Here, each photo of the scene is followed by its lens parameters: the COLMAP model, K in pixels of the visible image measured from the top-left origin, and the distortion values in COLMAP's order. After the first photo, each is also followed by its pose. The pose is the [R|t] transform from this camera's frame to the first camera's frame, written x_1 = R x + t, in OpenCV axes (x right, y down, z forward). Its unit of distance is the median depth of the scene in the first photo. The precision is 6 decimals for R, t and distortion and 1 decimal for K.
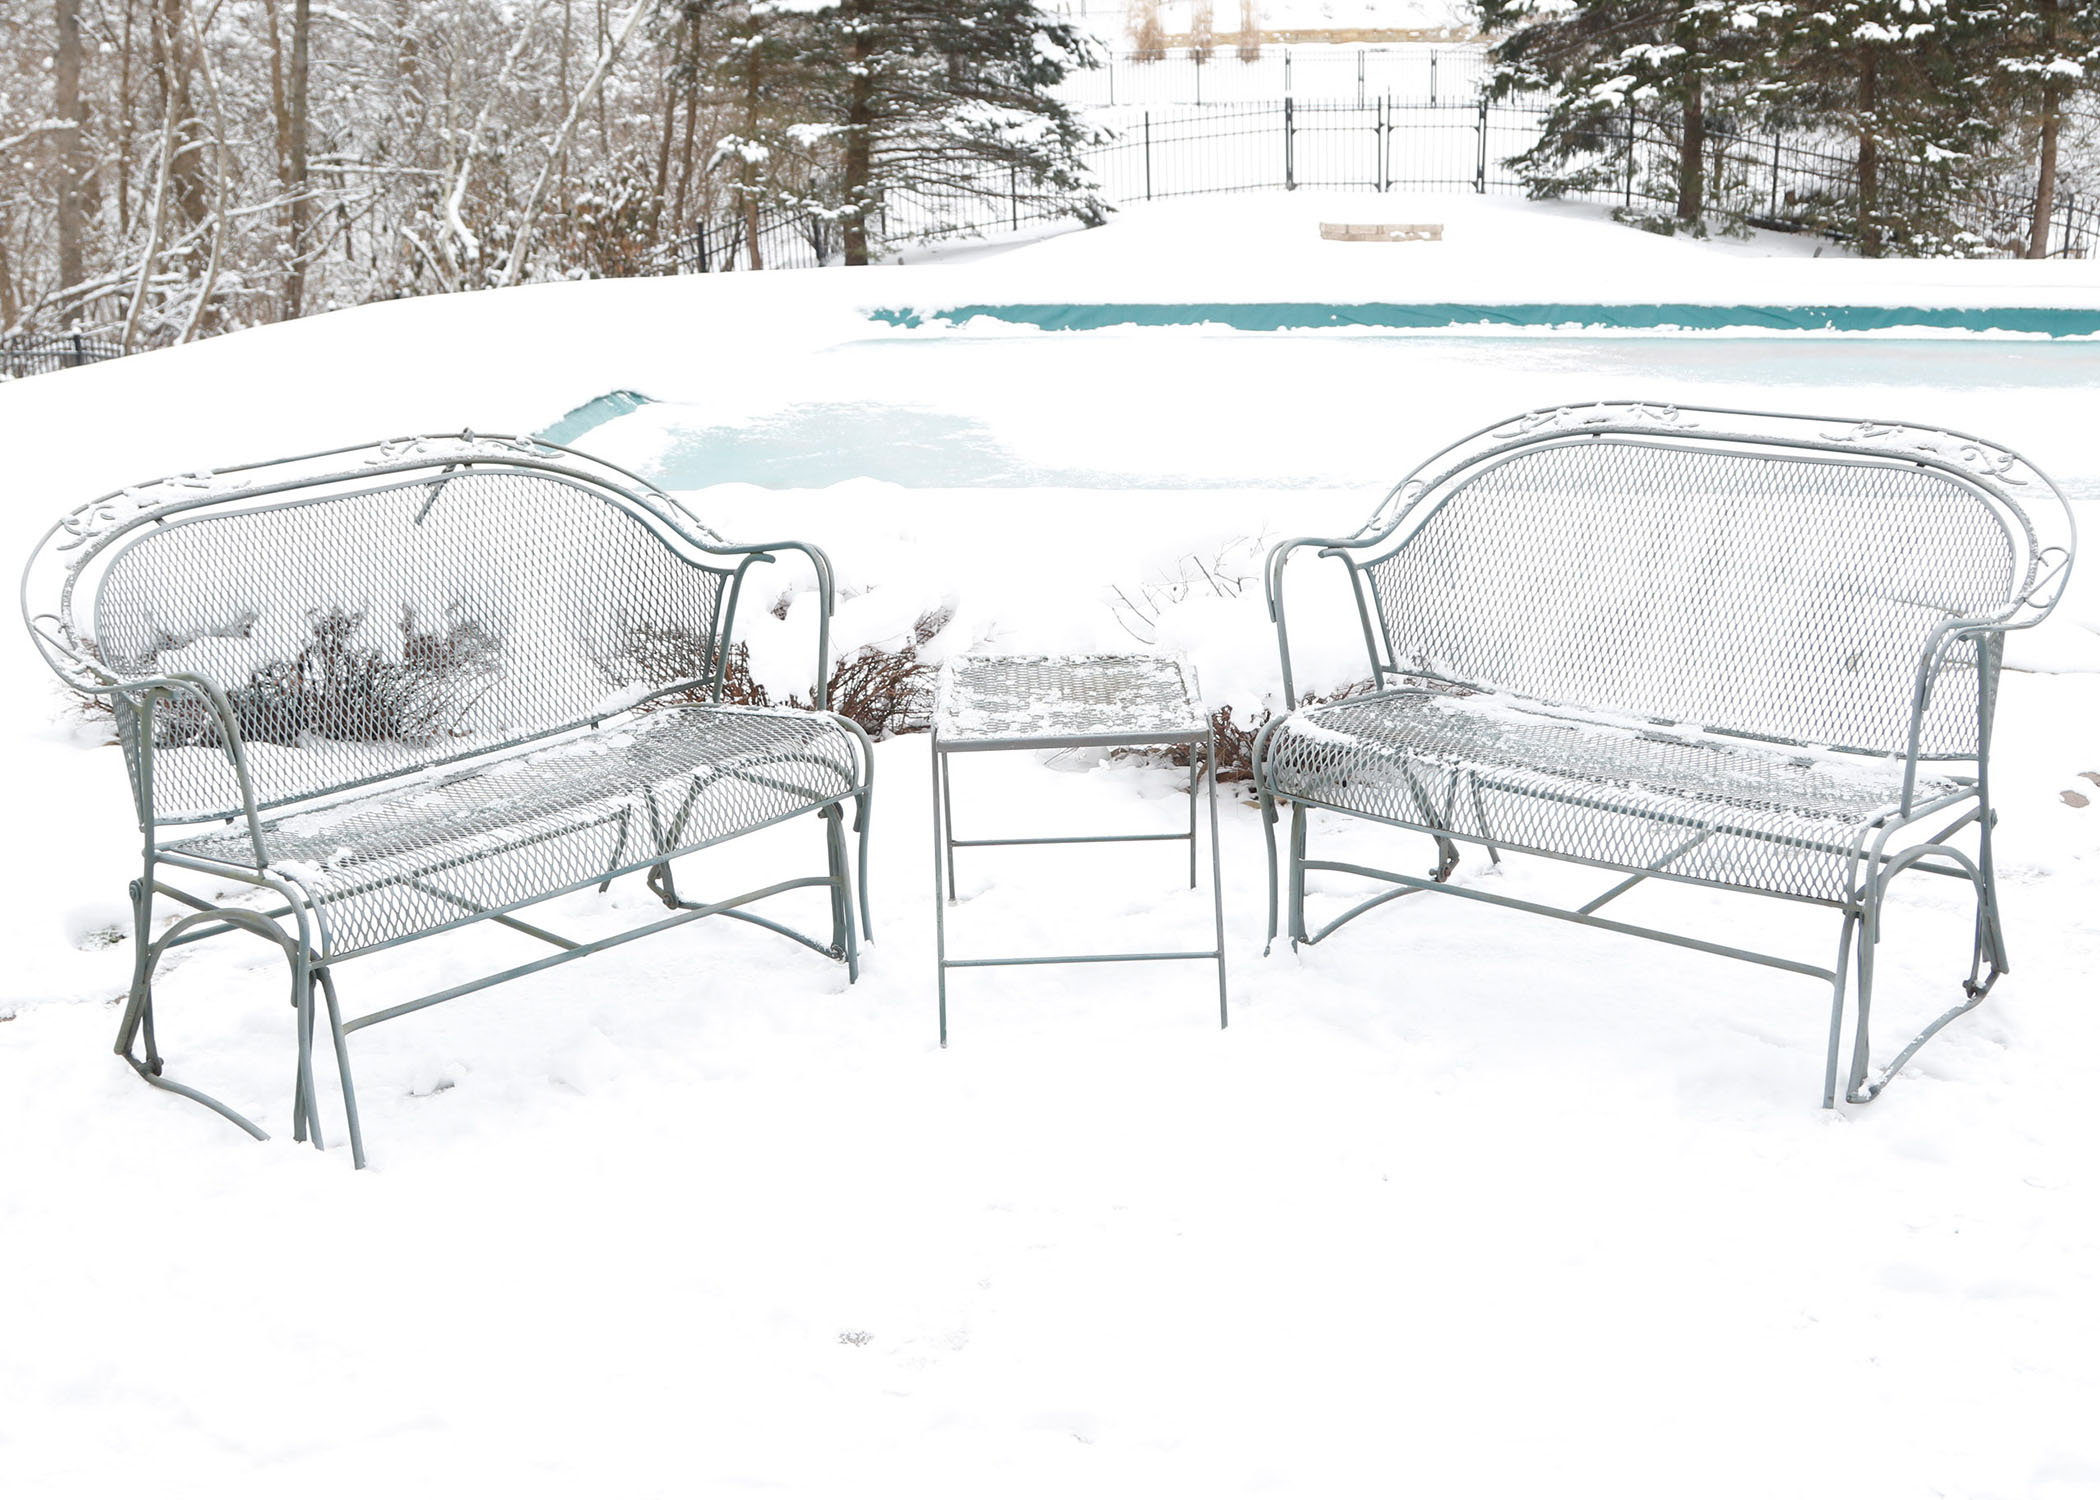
lens RADIAL K [[2426.7, 0, 1060.2], [0, 2426.7, 767.7], [0, 0, 1]] dist [-0.113064, 0.000000]
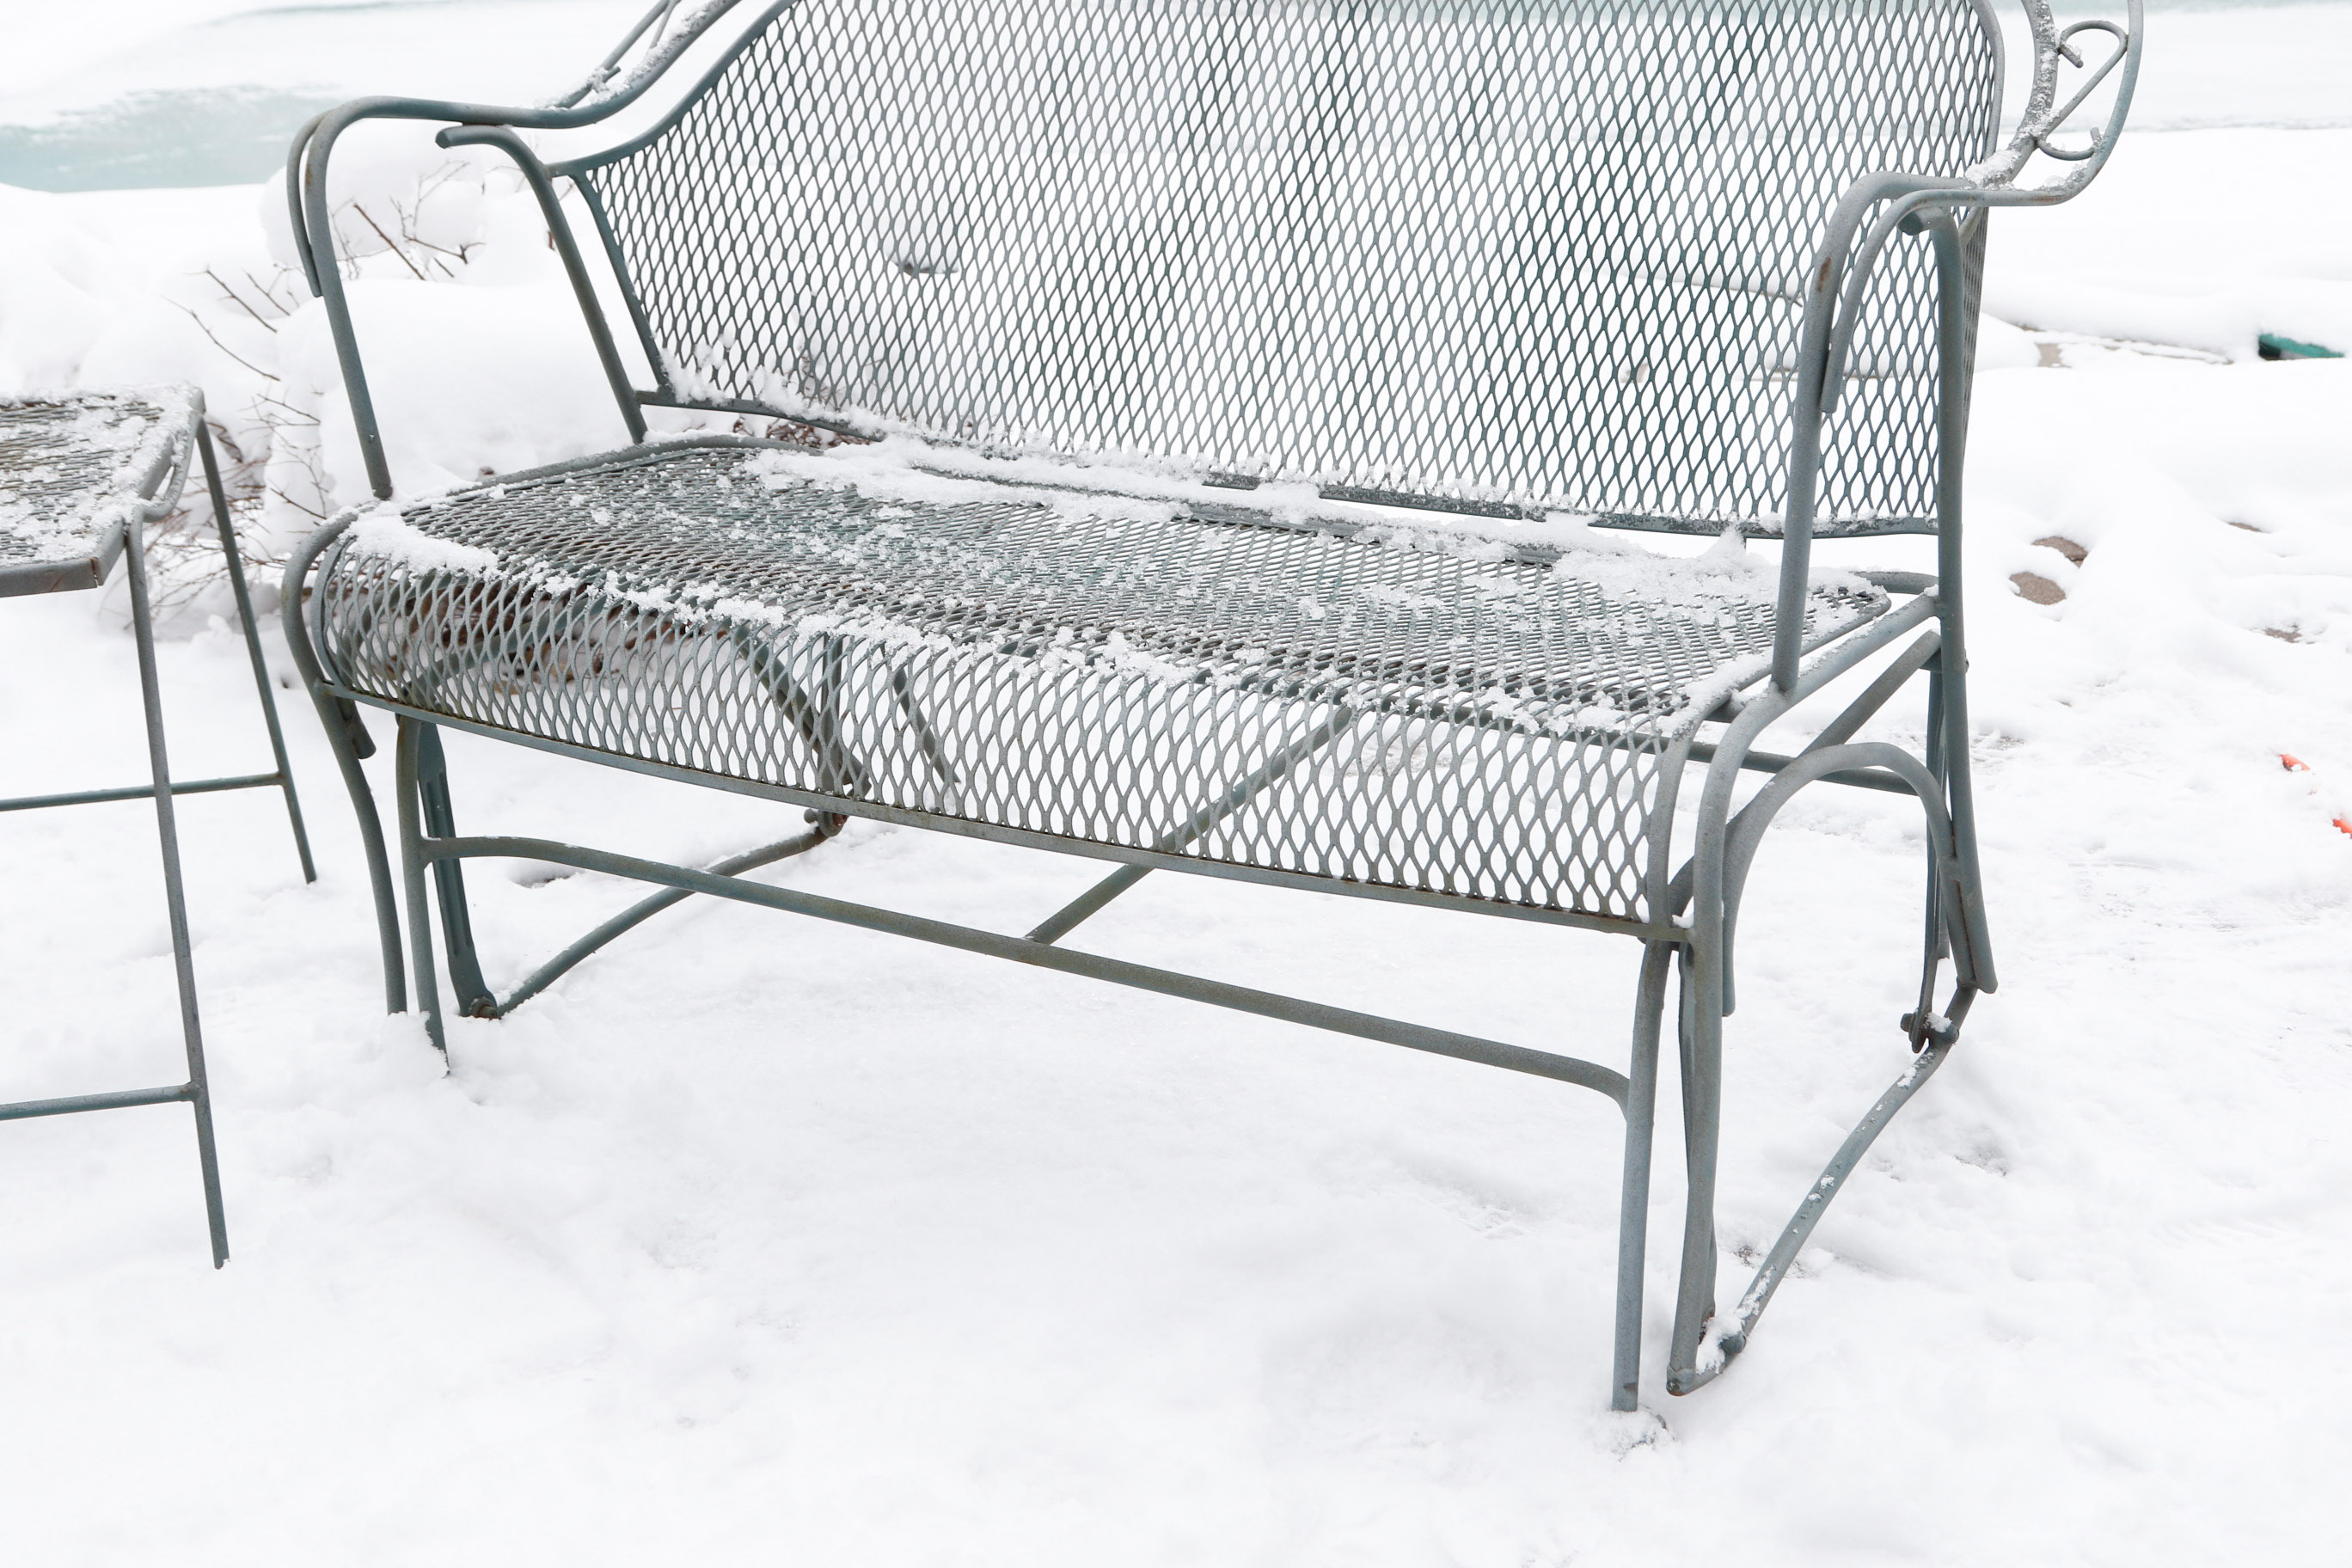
lens RADIAL K [[2836.4, 0, 1191.2], [0, 2836.4, 806.8], [0, 0, 1]] dist [-0.085997, 0.000000]
pose [[0.985339, -0.066747, 0.157012, 0.160190], [0.053302, 0.994663, 0.088338, -0.005580], [-0.162070, -0.078673, 0.983638, 0.488237]]
